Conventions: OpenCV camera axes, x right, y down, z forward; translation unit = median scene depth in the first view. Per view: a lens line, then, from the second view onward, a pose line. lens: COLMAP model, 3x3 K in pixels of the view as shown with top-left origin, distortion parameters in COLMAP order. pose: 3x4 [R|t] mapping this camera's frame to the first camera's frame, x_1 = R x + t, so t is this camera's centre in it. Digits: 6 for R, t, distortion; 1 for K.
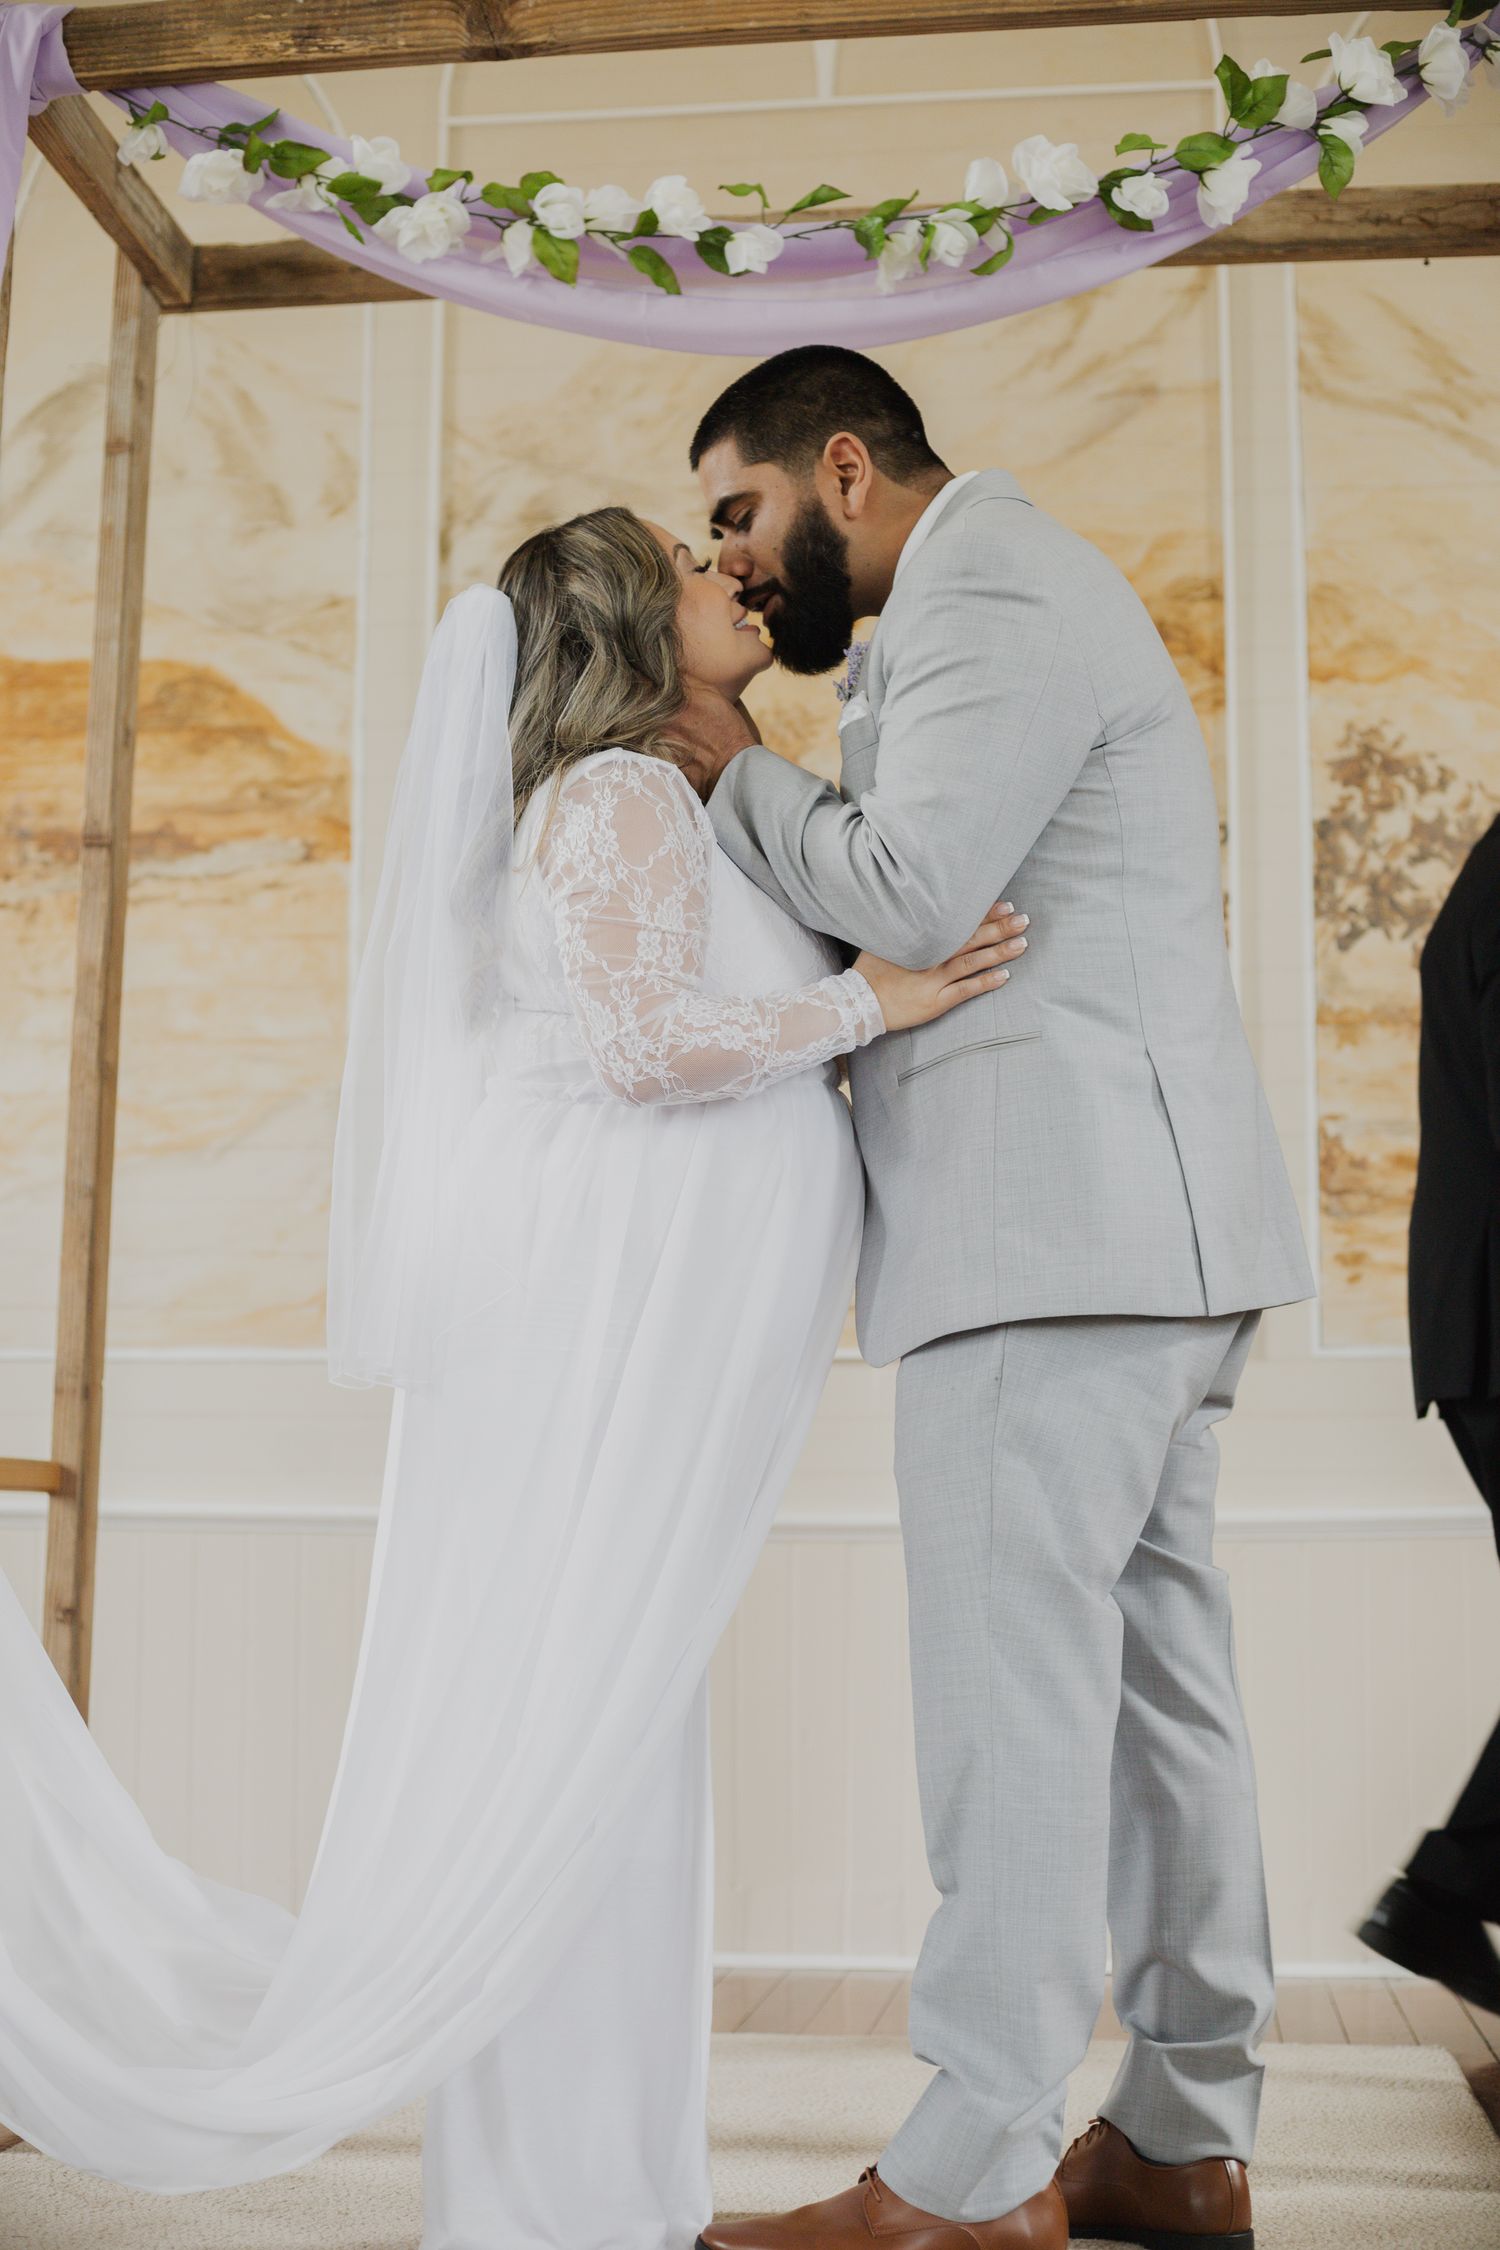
lens RADIAL K [[3301.9, 0, 754.2], [0, 3301.9, 1123.6], [0, 0, 1]] dist [-0.140090, 0.000000]
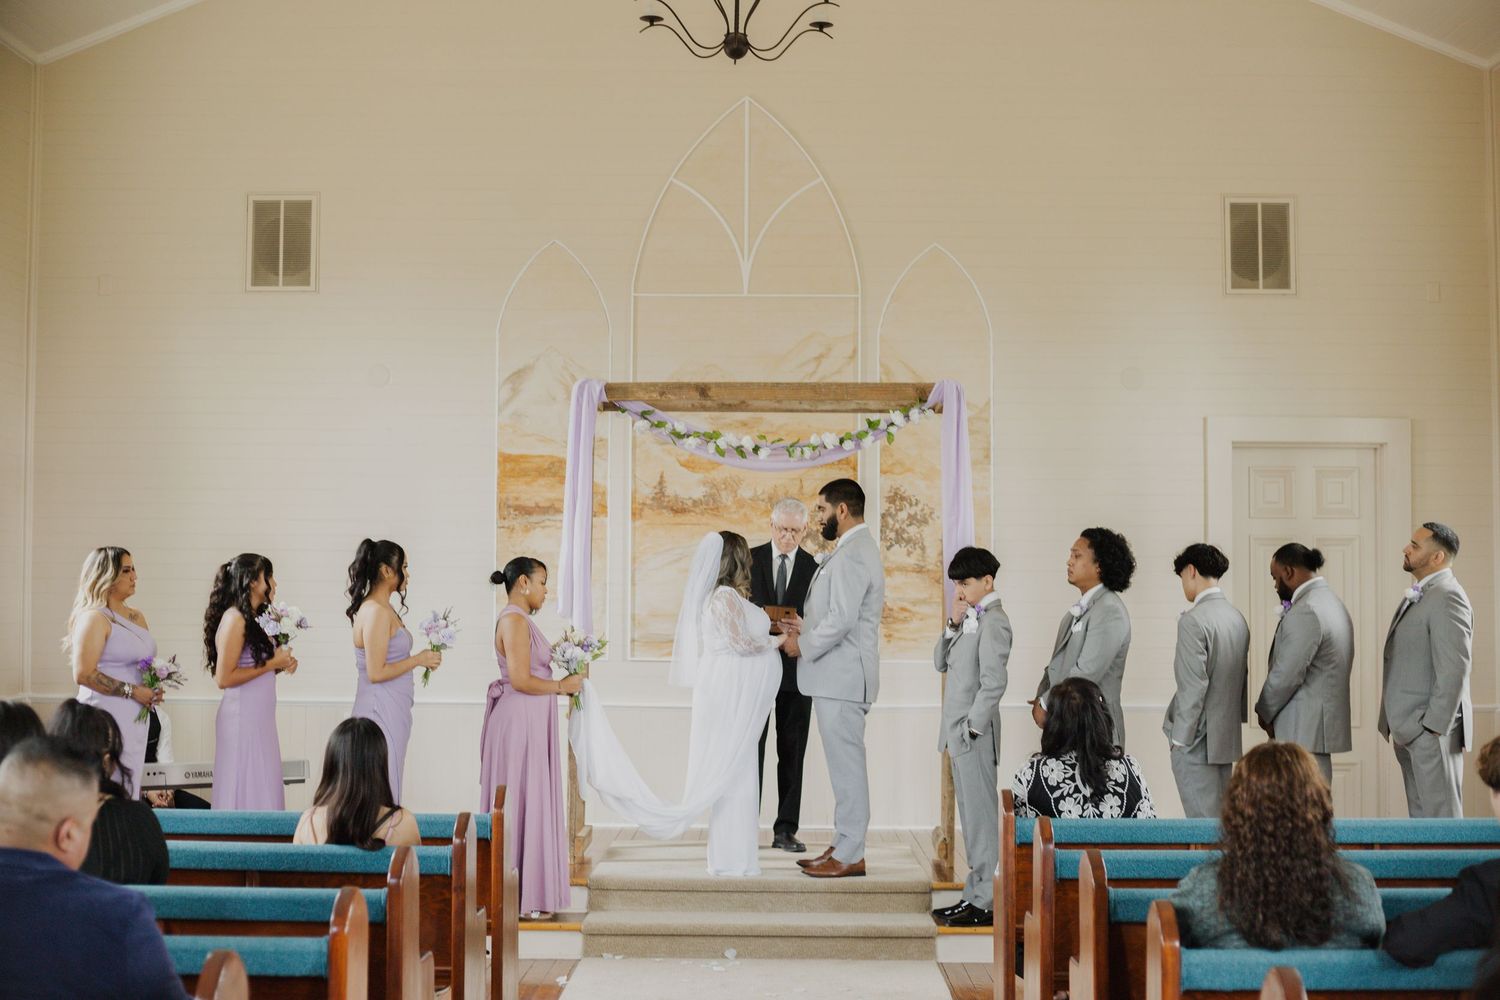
lens RADIAL K [[2201.3, 0, 748.7], [0, 2201.3, 501.0], [0, 0, 1]] dist [-0.140090, 0.000000]
pose [[0.993612, 0.005729, 0.112703, -0.246716], [-0.014982, 0.996567, 0.081428, -0.300776], [-0.111850, -0.082597, 0.990287, -1.378682]]
